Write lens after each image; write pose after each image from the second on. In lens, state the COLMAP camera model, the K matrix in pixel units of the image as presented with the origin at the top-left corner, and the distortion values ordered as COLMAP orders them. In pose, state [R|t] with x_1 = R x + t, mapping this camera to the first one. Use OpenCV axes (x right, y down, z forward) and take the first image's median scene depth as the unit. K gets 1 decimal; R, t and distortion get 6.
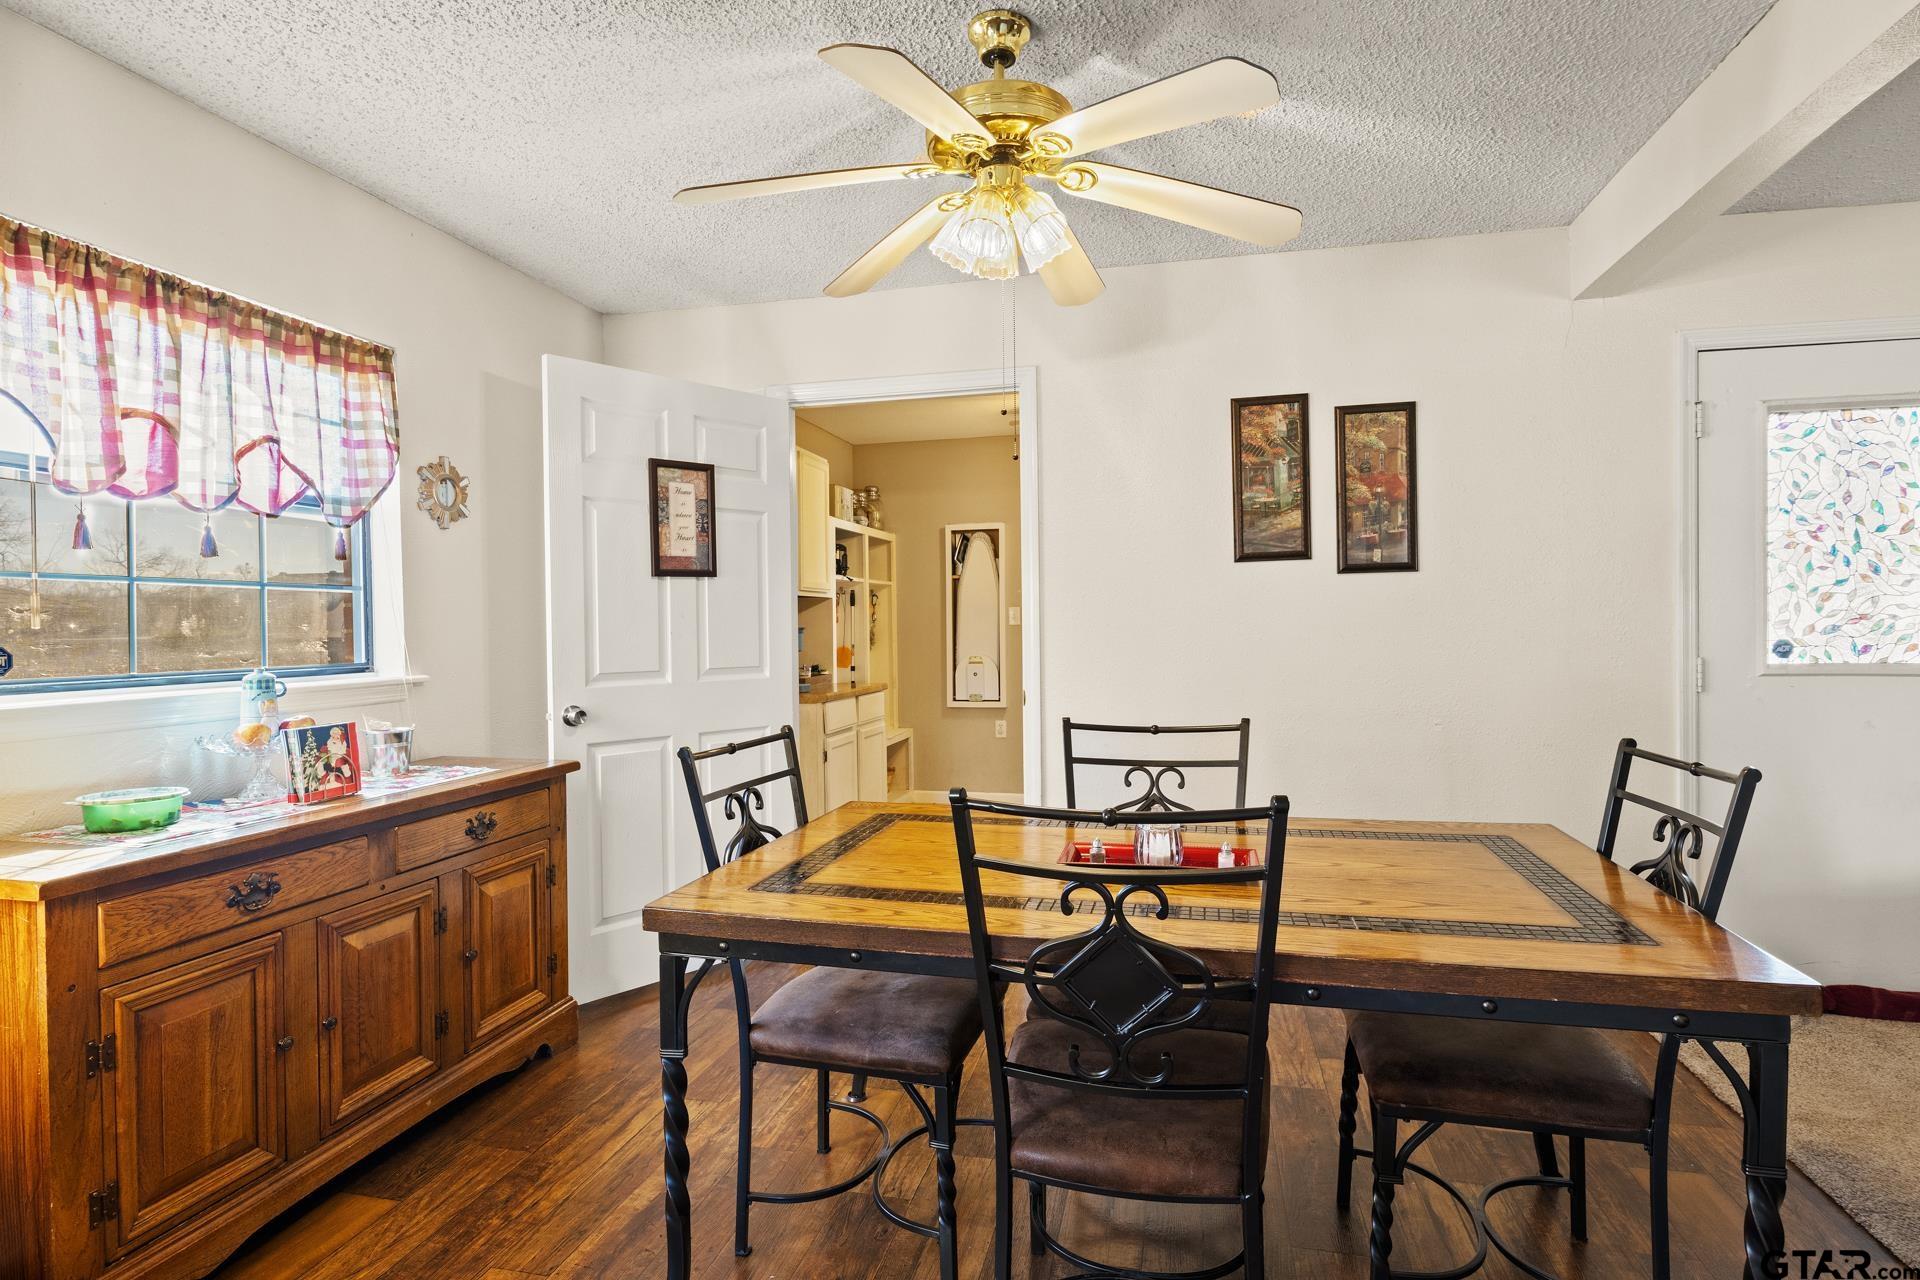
lens RADIAL K [[964.9, 0, 965.0], [0, 964.9, 636.6], [0, 0, 1]] dist [-0.003244, -0.003810]
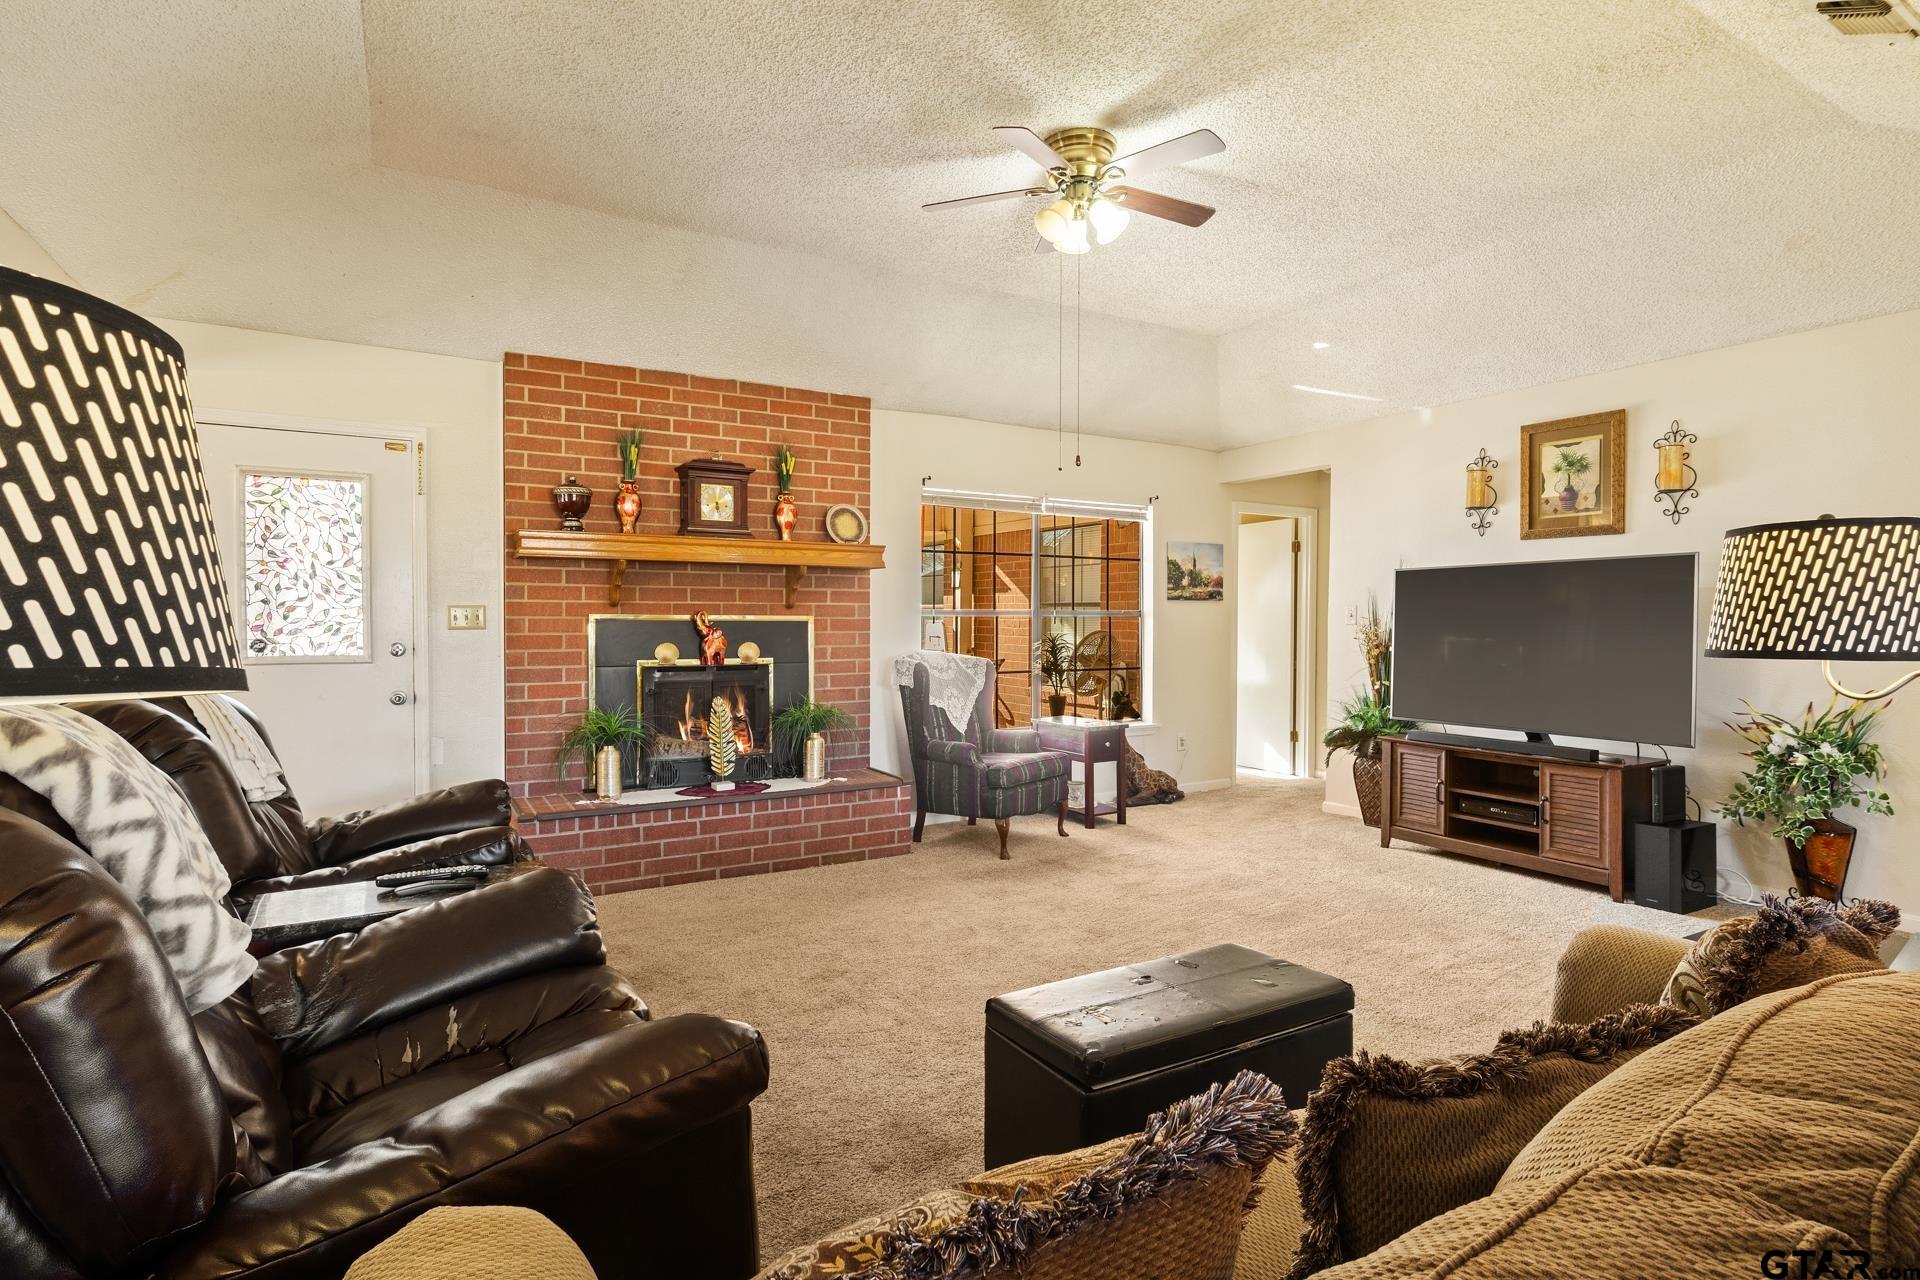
lens RADIAL K [[964.9, 0, 963.1], [0, 964.9, 639.9], [0, 0, 1]] dist [-0.003244, -0.003810]
pose [[0.725323, -0.002911, 0.688403, 0.636372], [-0.000995, 0.999986, 0.005276, -0.004337], [-0.688408, -0.004512, 0.725309, -0.711321]]
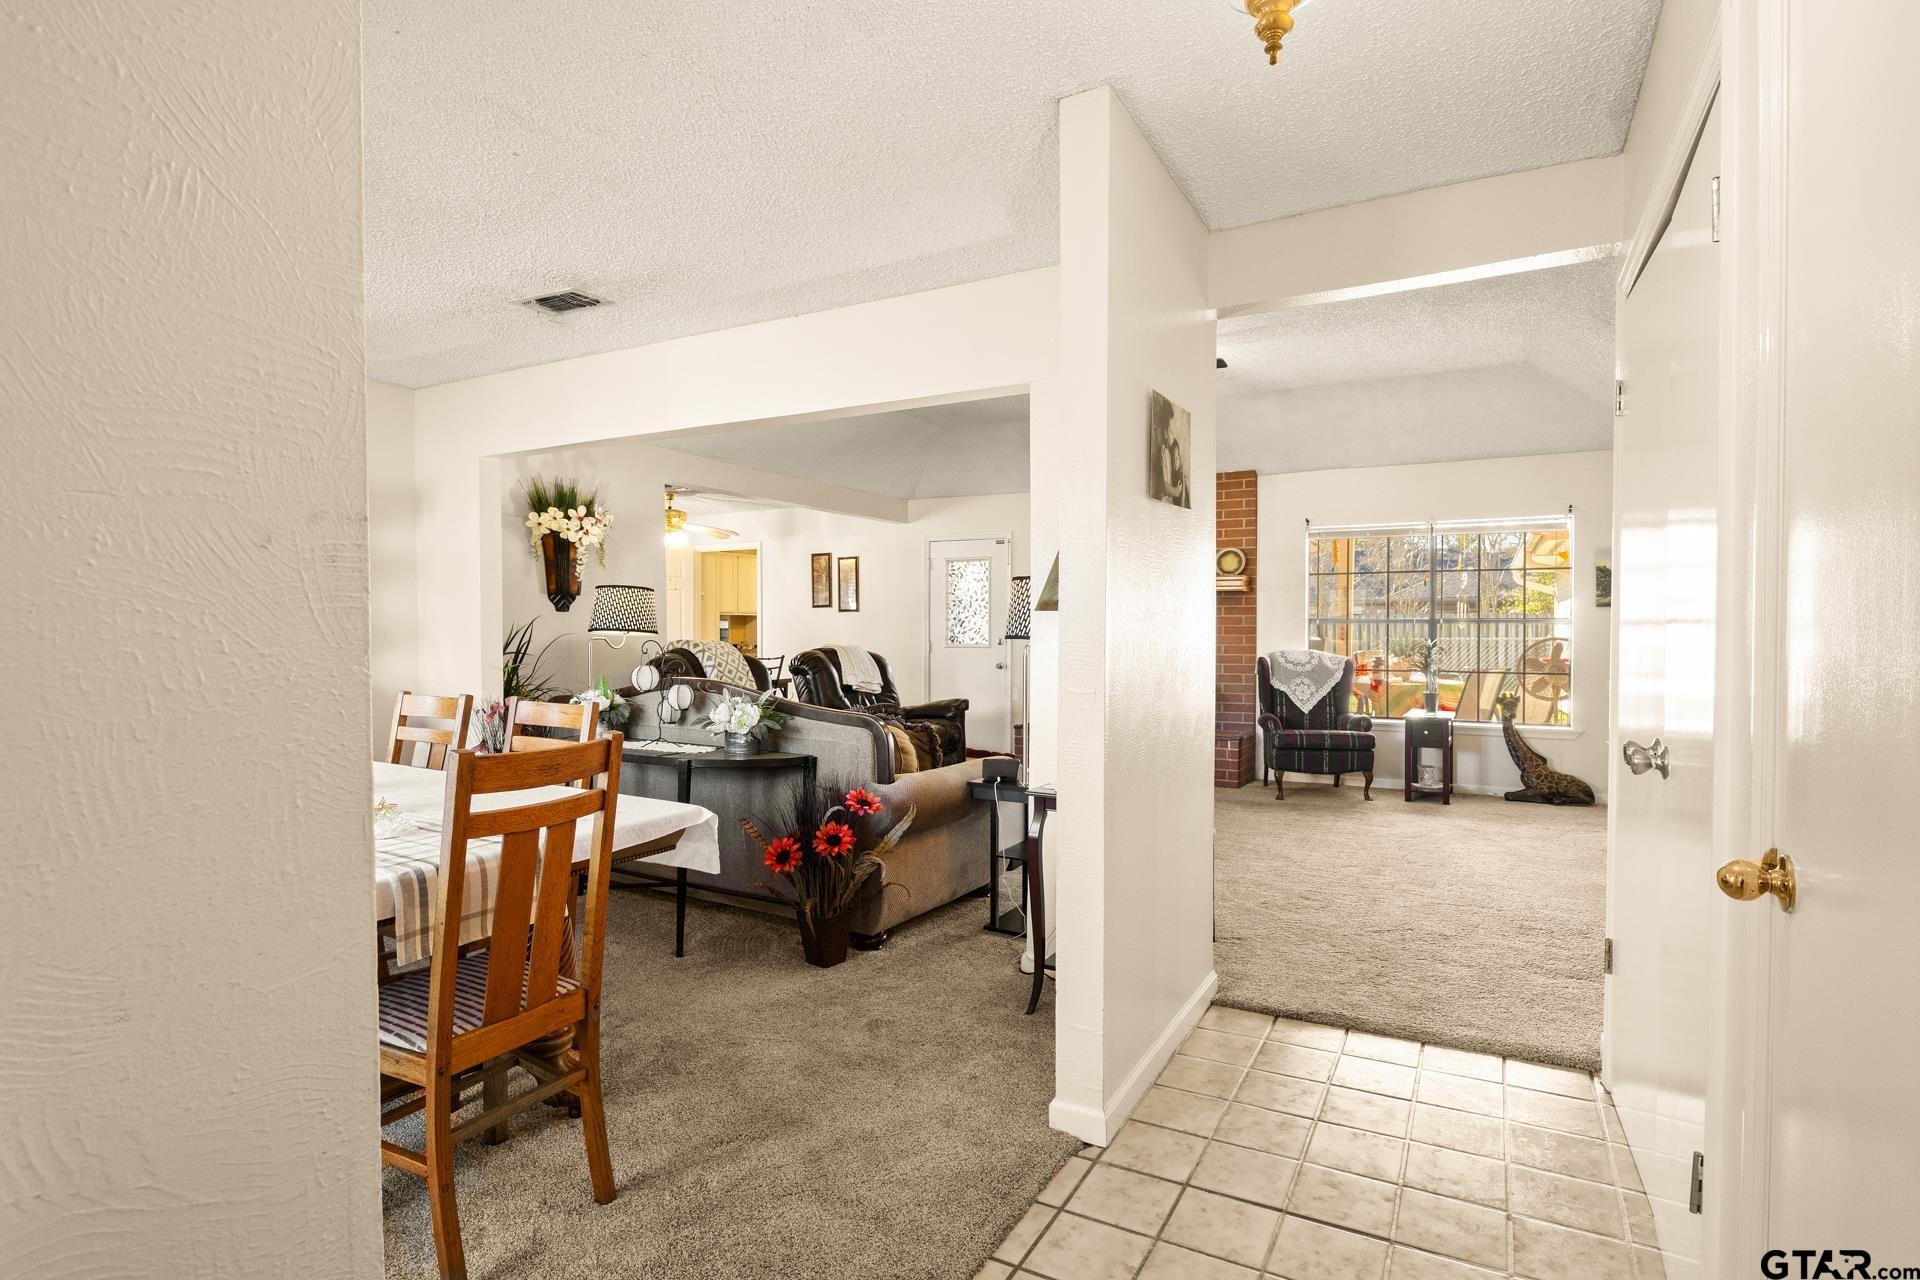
lens RADIAL K [[964.9, 0, 966.1], [0, 964.9, 638.3], [0, 0, 1]] dist [-0.003244, -0.003810]
pose [[0.962838, 0.015395, -0.269641, 1.736004], [-0.015770, 0.999875, 0.000776, 0.008142], [0.269619, 0.003505, 0.962961, -1.971058]]
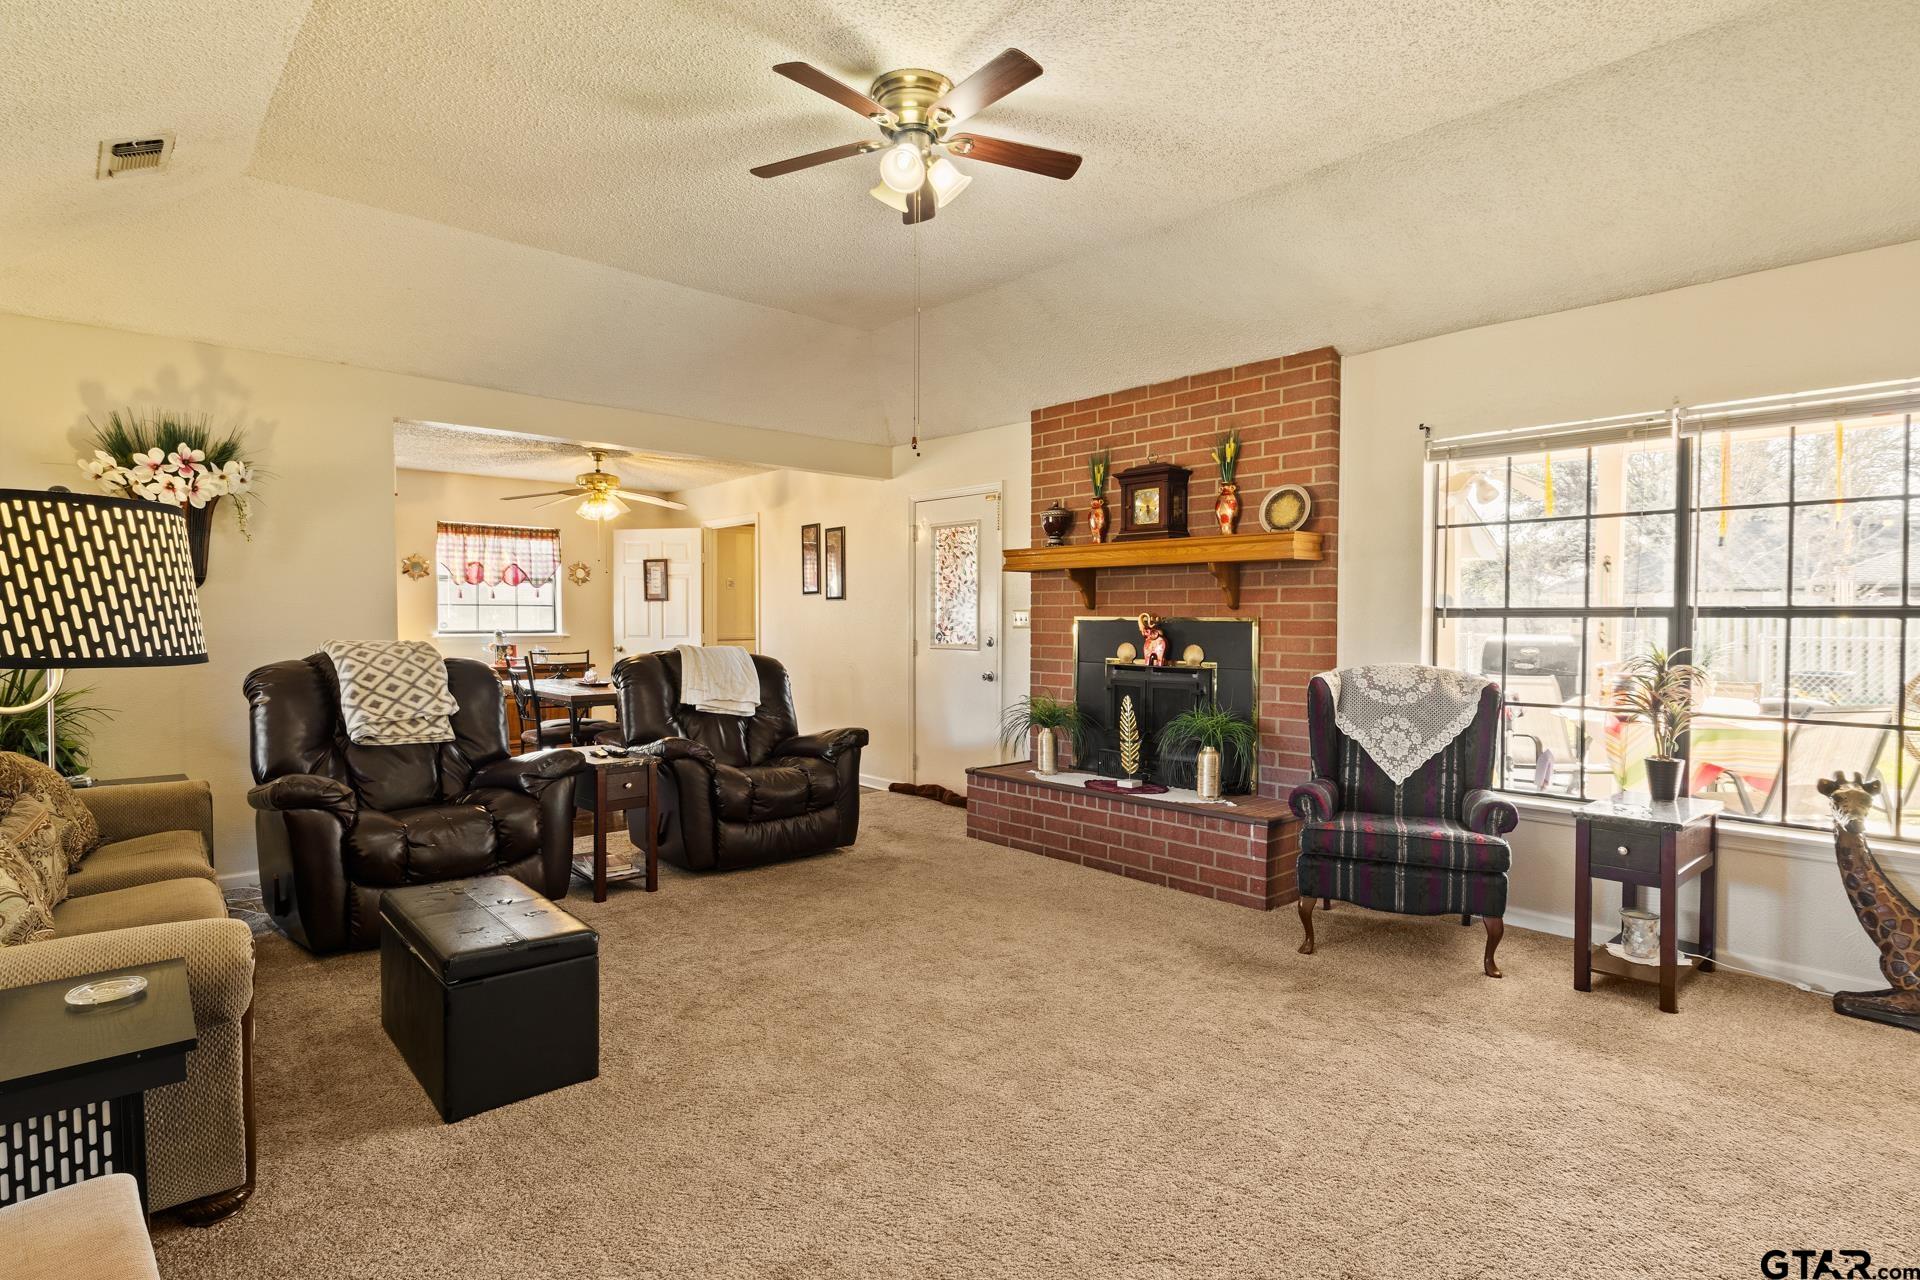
lens RADIAL K [[964.9, 0, 965.2], [0, 964.9, 641.2], [0, 0, 1]] dist [-0.003244, -0.003810]
pose [[0.823042, 0.027183, -0.567329, 2.165348], [-0.019399, 0.999617, 0.019753, -0.022163], [0.567649, -0.005252, 0.823254, -0.787117]]
